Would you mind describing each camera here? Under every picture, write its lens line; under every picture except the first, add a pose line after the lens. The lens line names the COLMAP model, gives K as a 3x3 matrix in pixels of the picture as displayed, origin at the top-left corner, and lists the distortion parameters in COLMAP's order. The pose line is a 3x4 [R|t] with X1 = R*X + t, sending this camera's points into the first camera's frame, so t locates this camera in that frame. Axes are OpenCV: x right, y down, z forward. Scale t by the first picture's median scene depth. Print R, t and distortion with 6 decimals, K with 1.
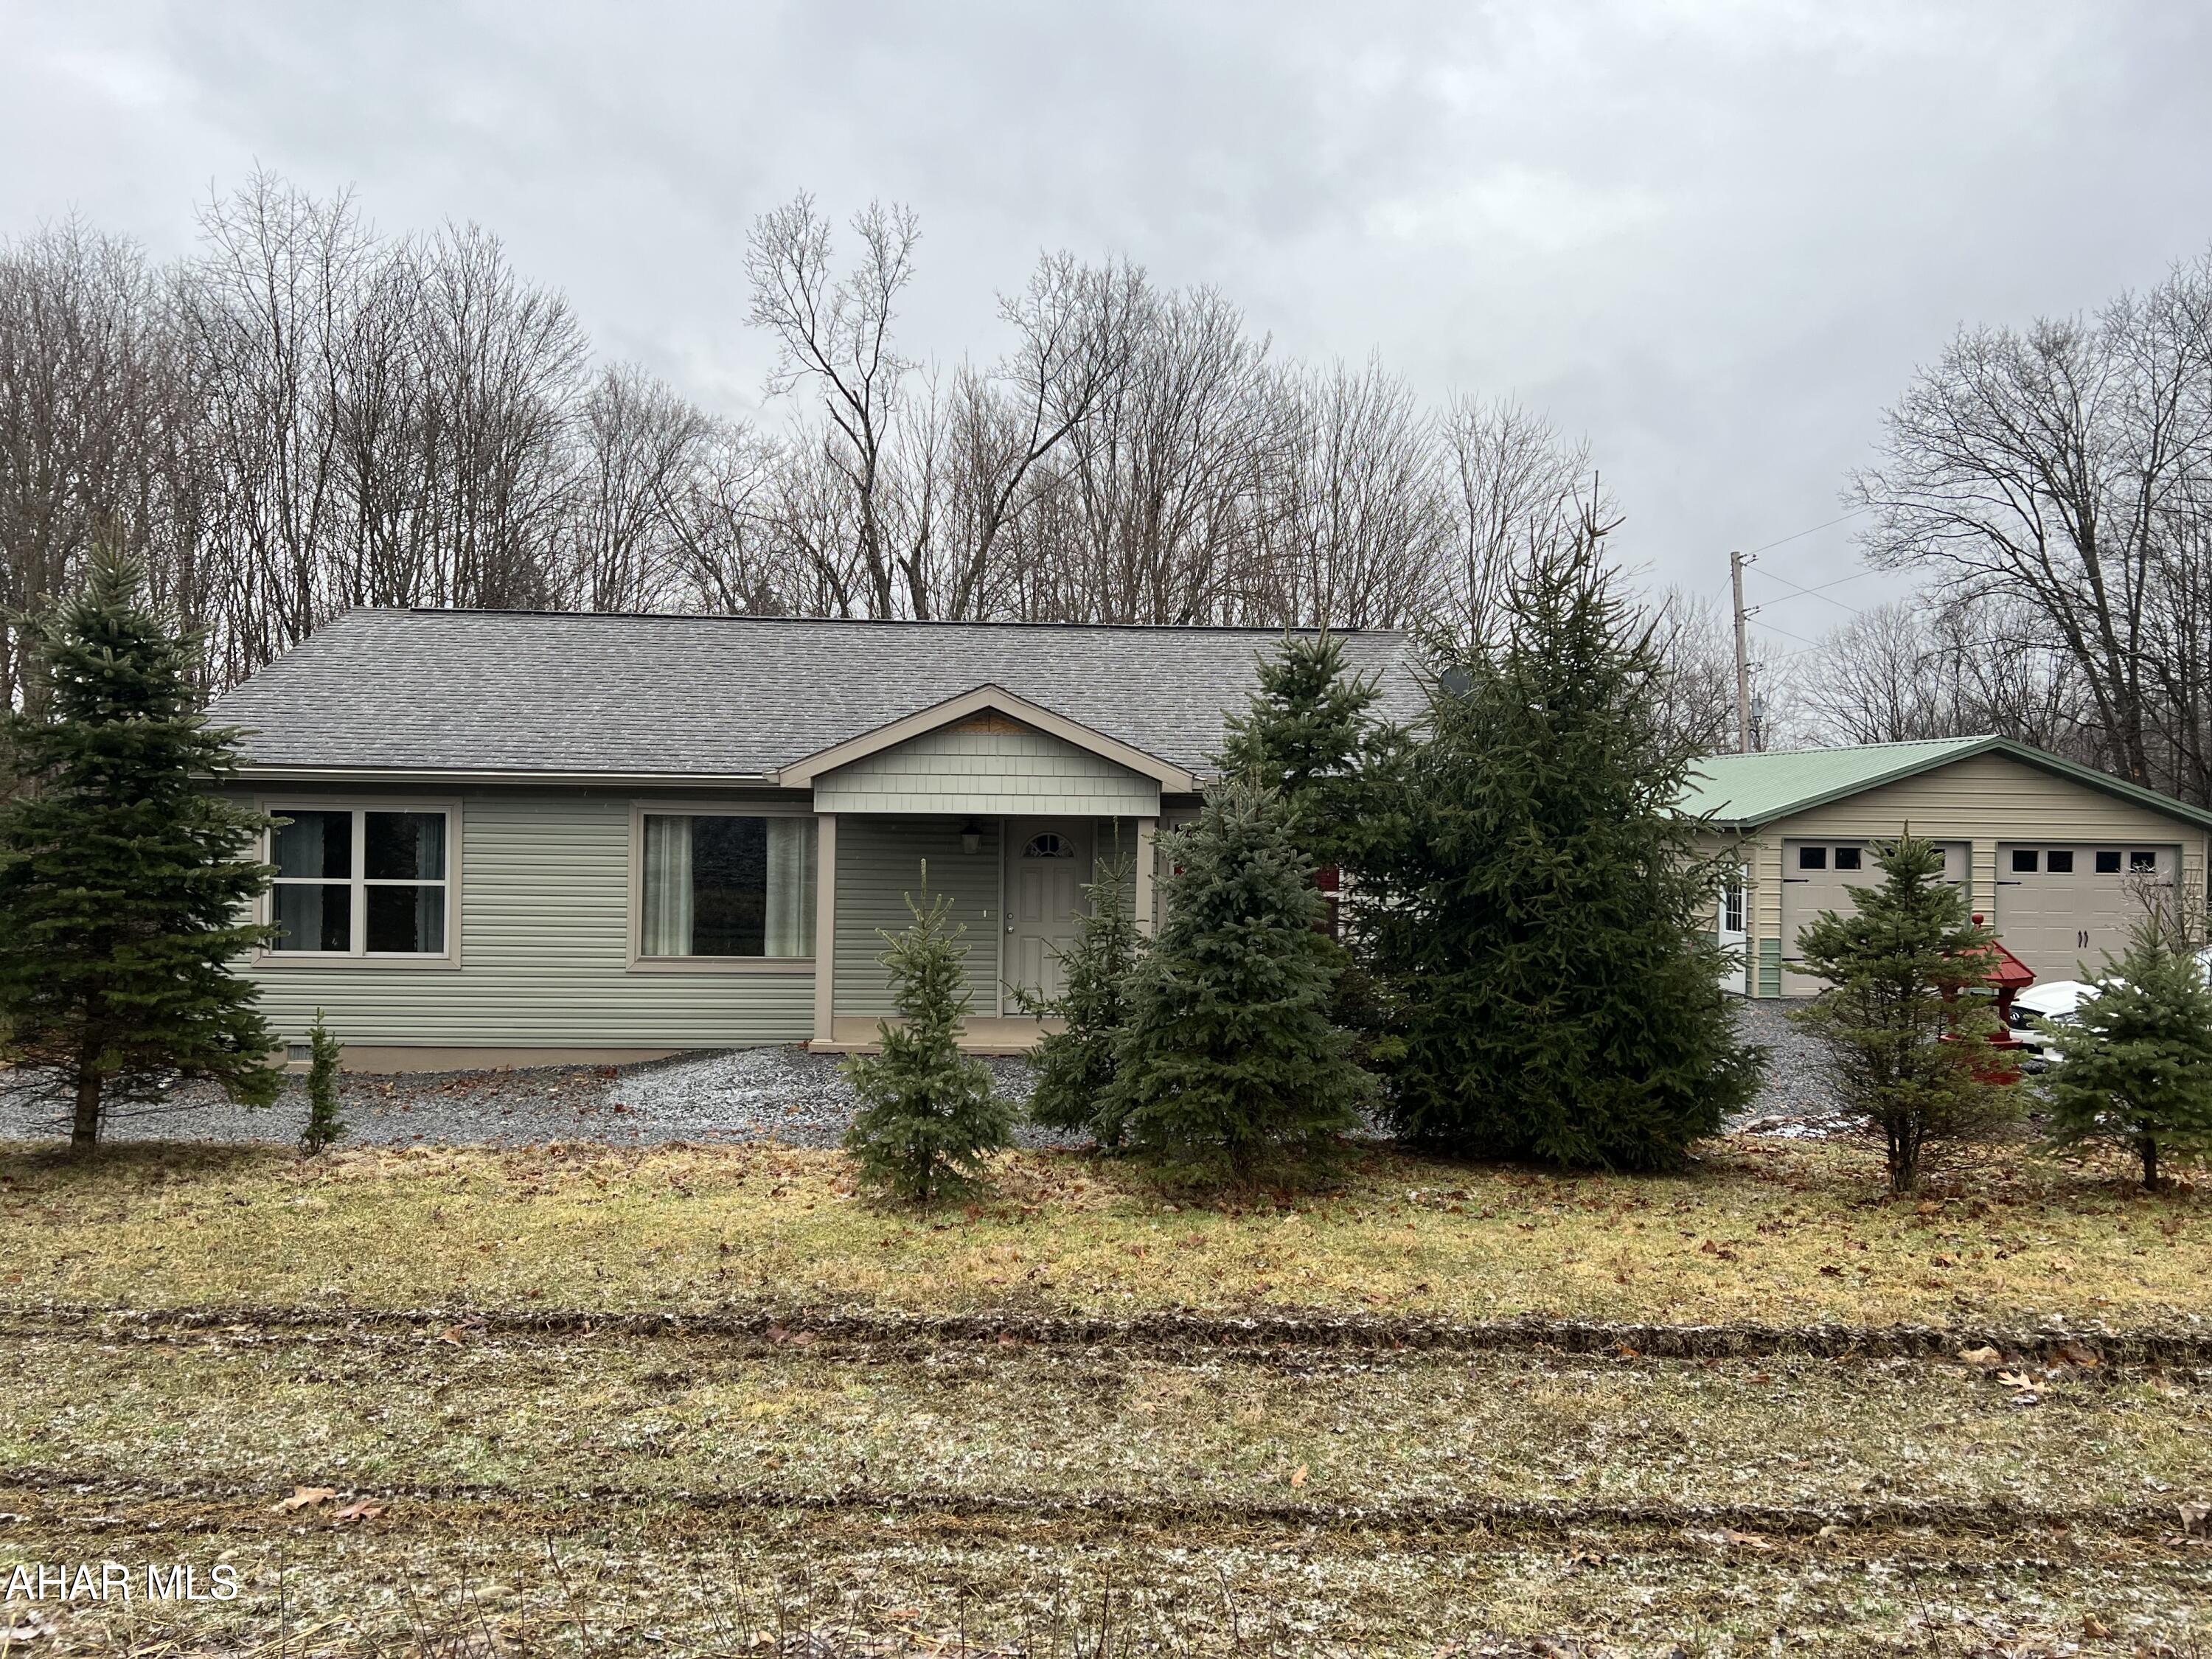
lens RADIAL K [[1634.5, 0, 1106.0], [0, 1634.5, 829.5], [0, 0, 1]] dist [-0.001688, -0.007512]
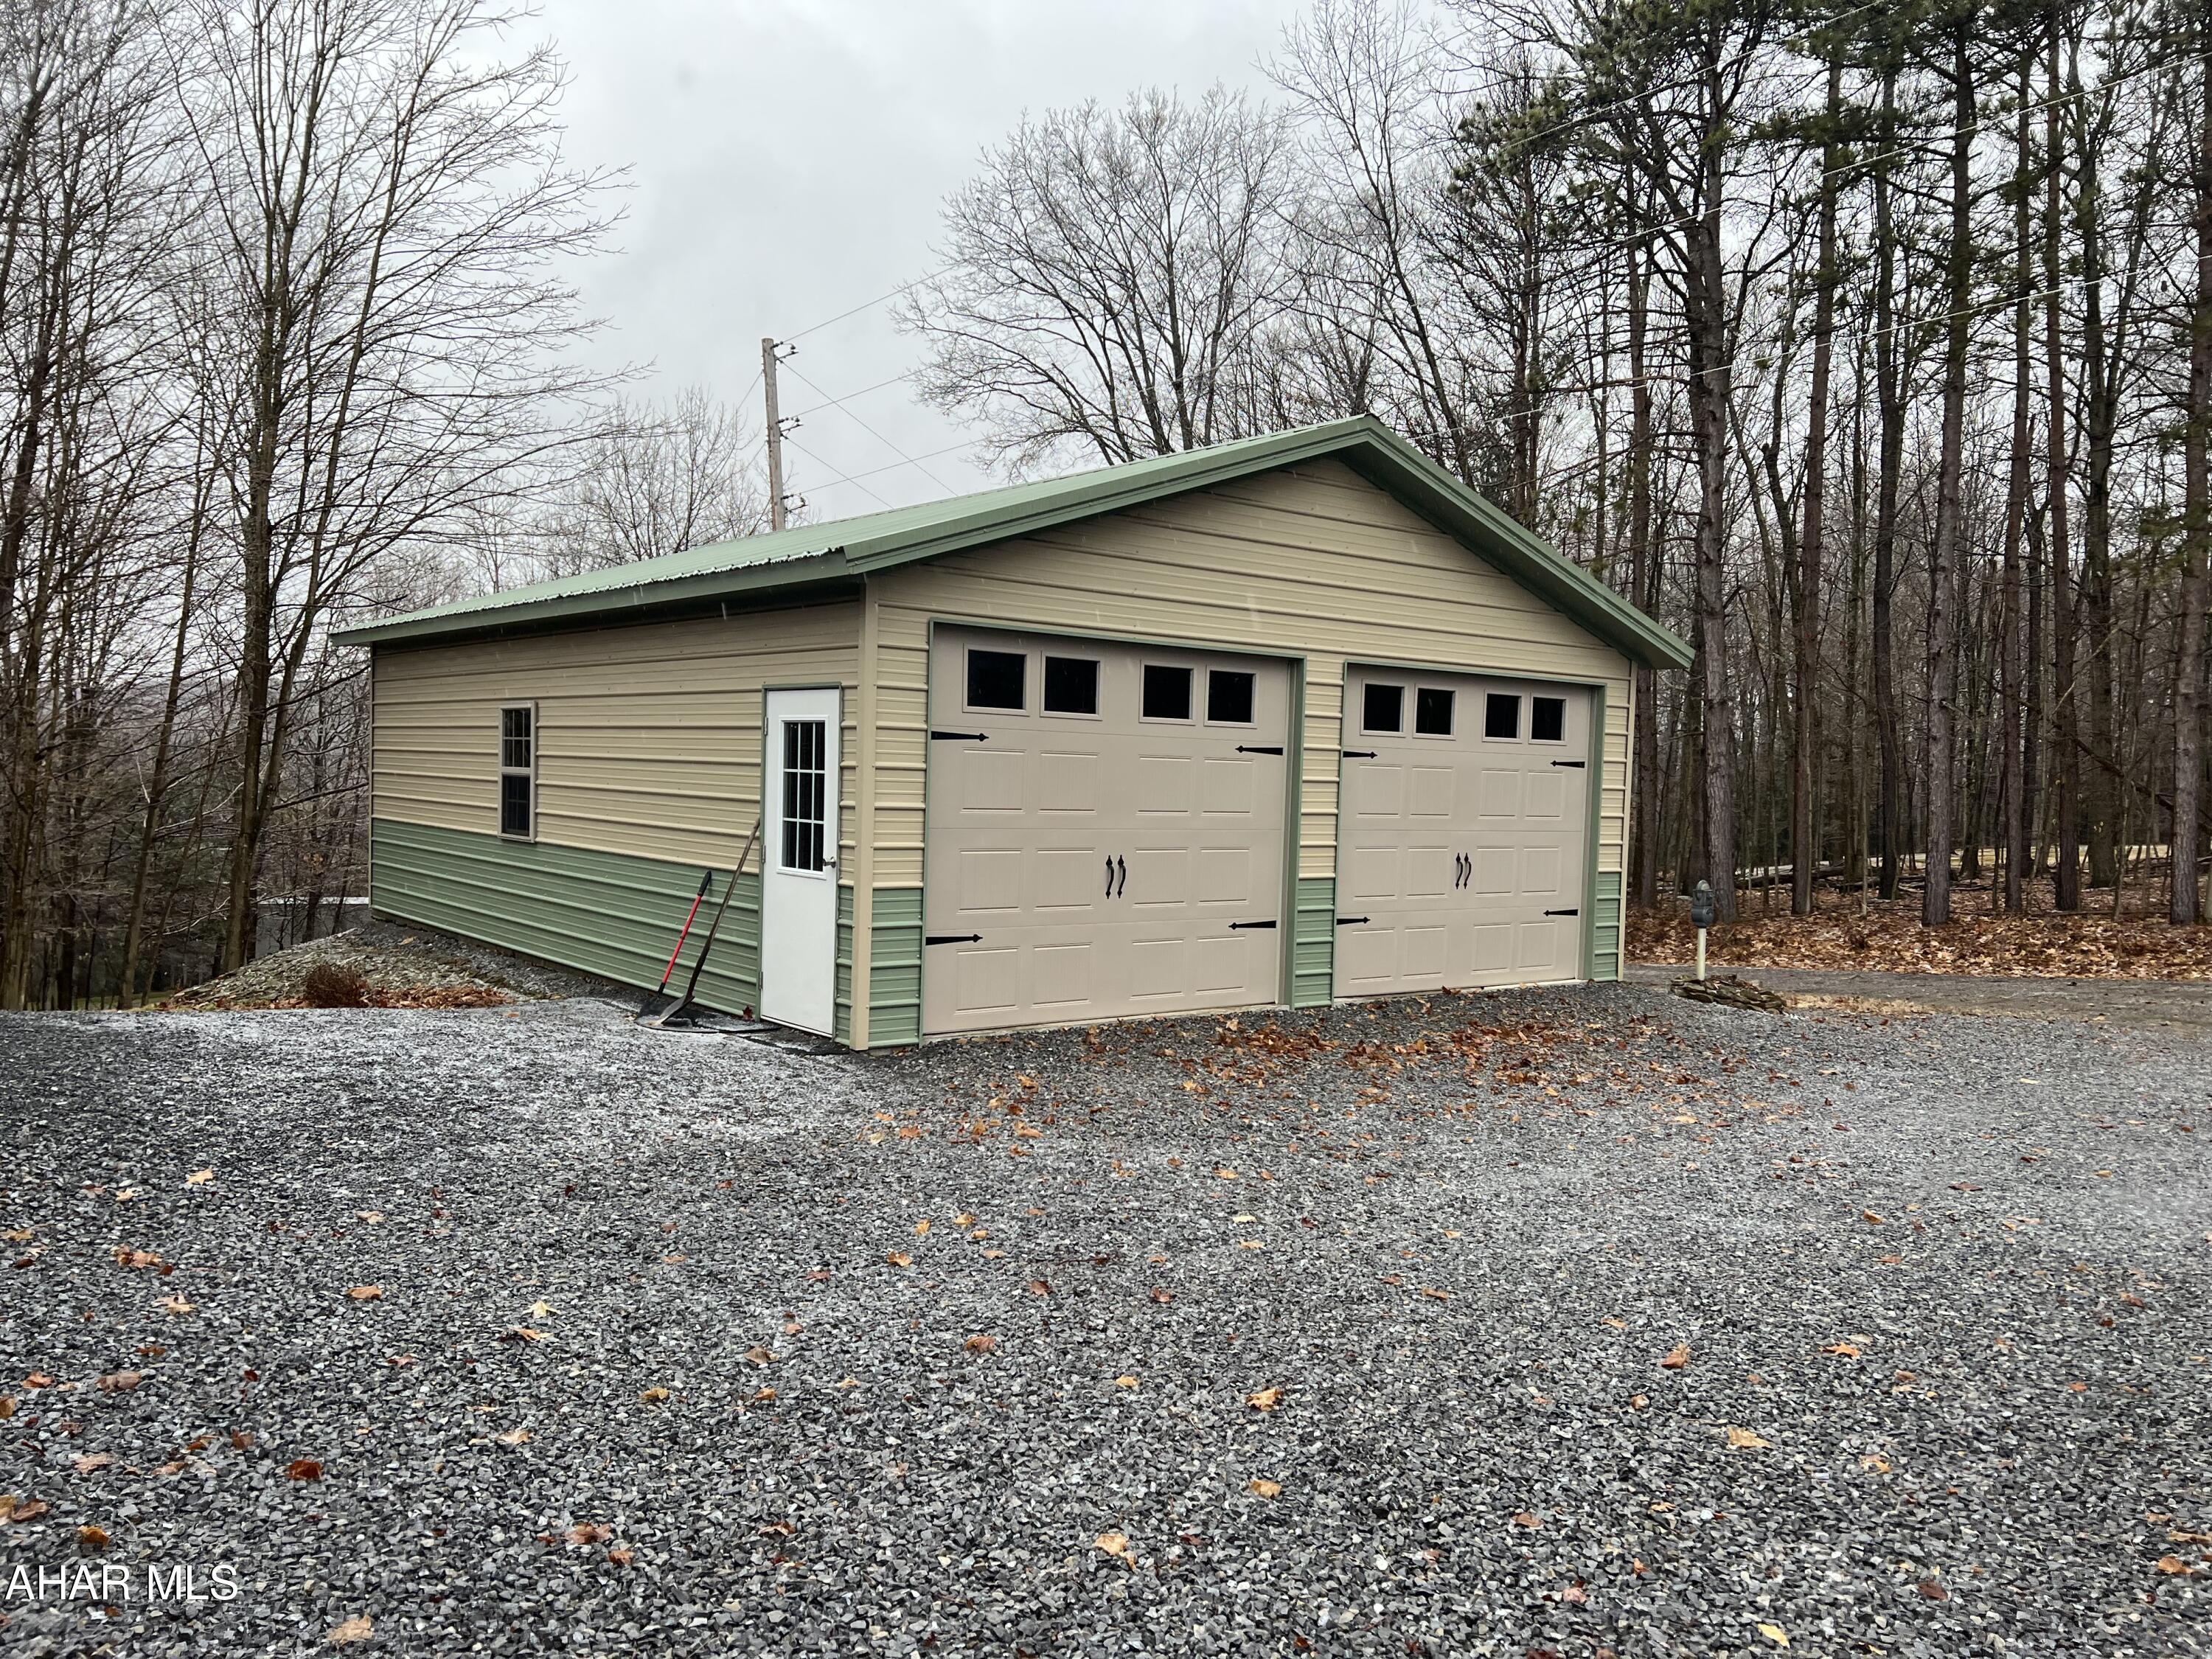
lens RADIAL K [[1634.5, 0, 1106.0], [0, 1634.5, 829.5], [0, 0, 1]] dist [-0.001688, -0.007512]
pose [[0.836016, -0.009306, 0.548626, 0.235148], [-0.014795, 0.999110, 0.039492, 0.036944], [-0.548505, -0.041133, 0.835135, 0.645572]]
